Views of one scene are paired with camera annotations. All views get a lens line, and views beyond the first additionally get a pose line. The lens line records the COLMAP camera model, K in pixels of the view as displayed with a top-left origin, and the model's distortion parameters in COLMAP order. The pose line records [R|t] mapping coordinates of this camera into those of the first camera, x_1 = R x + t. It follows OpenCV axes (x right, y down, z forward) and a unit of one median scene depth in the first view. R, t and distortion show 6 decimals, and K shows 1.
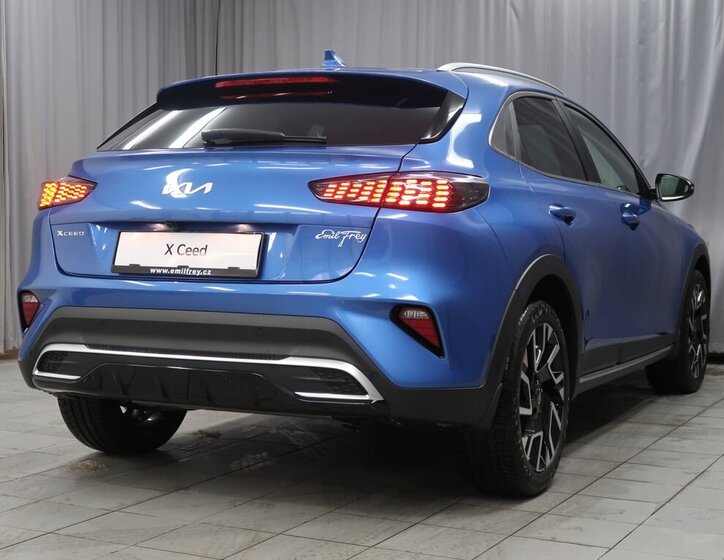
lens RADIAL K [[1248.6, 0, 362.0], [0, 1248.6, 280.0], [0, 0, 1]] dist [0.006127, 0.006739]
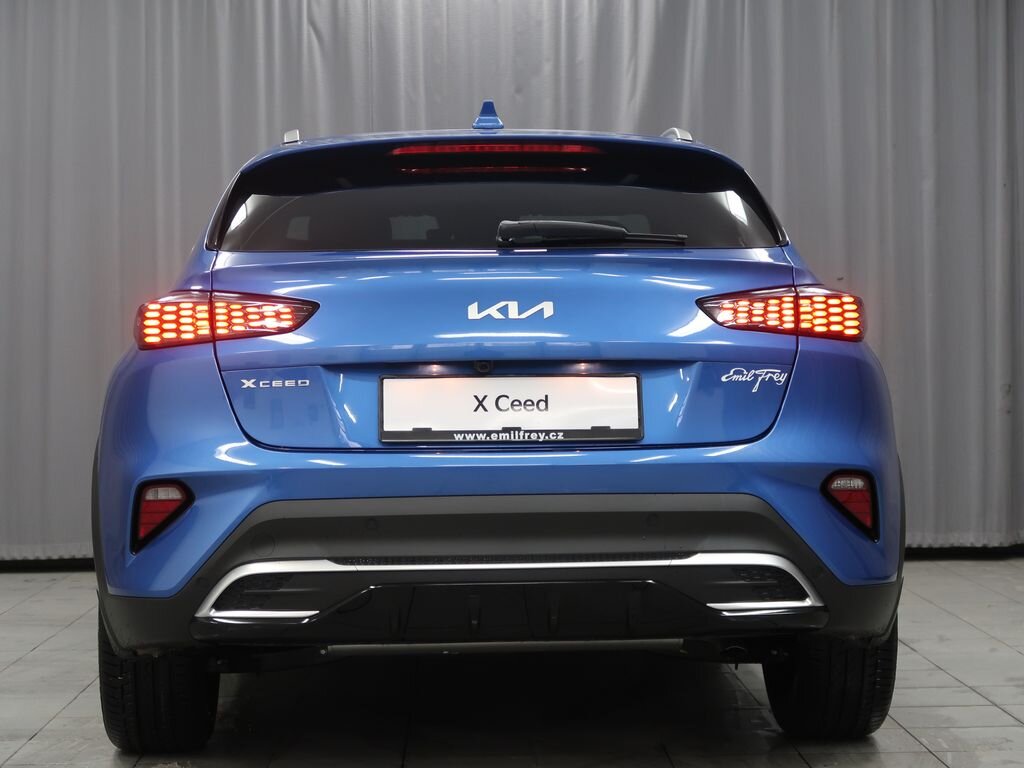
lens RADIAL K [[2132.6, 0, 512.0], [0, 2132.6, 384.0], [0, 0, 1]] dist [-0.010622, 0.236228]
pose [[0.877392, -0.021497, 0.479293, -0.678138], [0.039673, 0.998825, -0.027826, -0.002995], [-0.478132, 0.043430, 0.877214, 0.011741]]
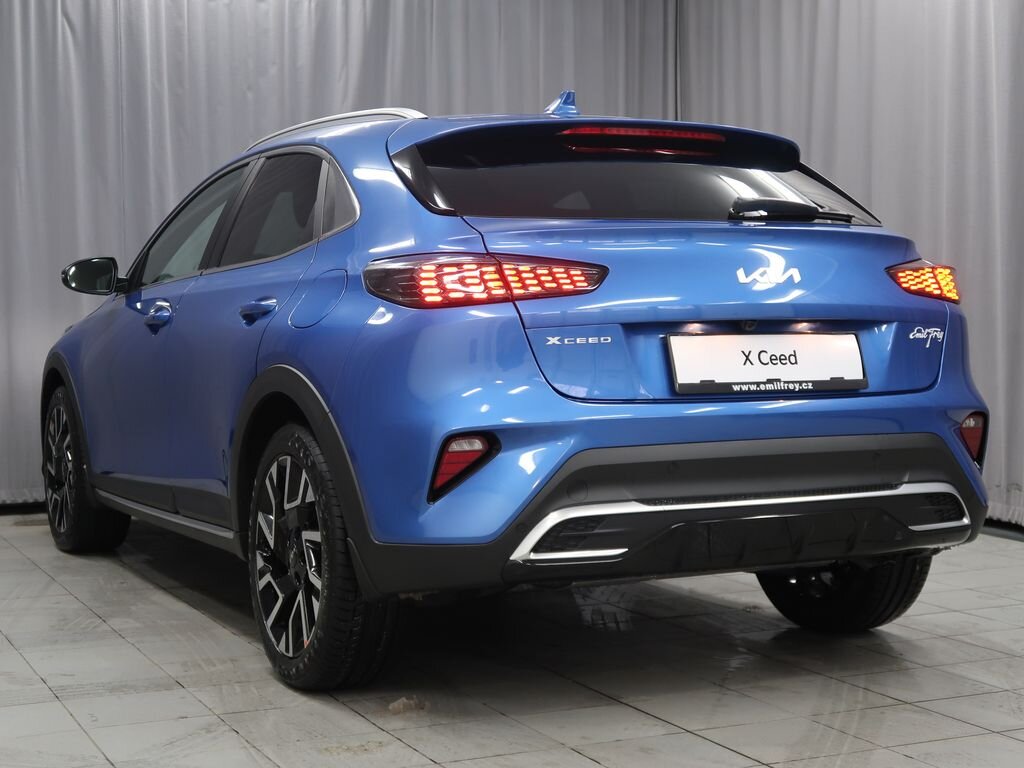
lens RADIAL K [[1675.7, 0, 512.0], [0, 1675.7, 384.0], [0, 0, 1]] dist [0.007561, 0.017001]
pose [[0.610309, -0.040791, 0.791113, -1.027631], [0.049772, 0.998675, 0.013097, -0.029181], [-0.790599, 0.031382, 0.611530, 0.507206]]
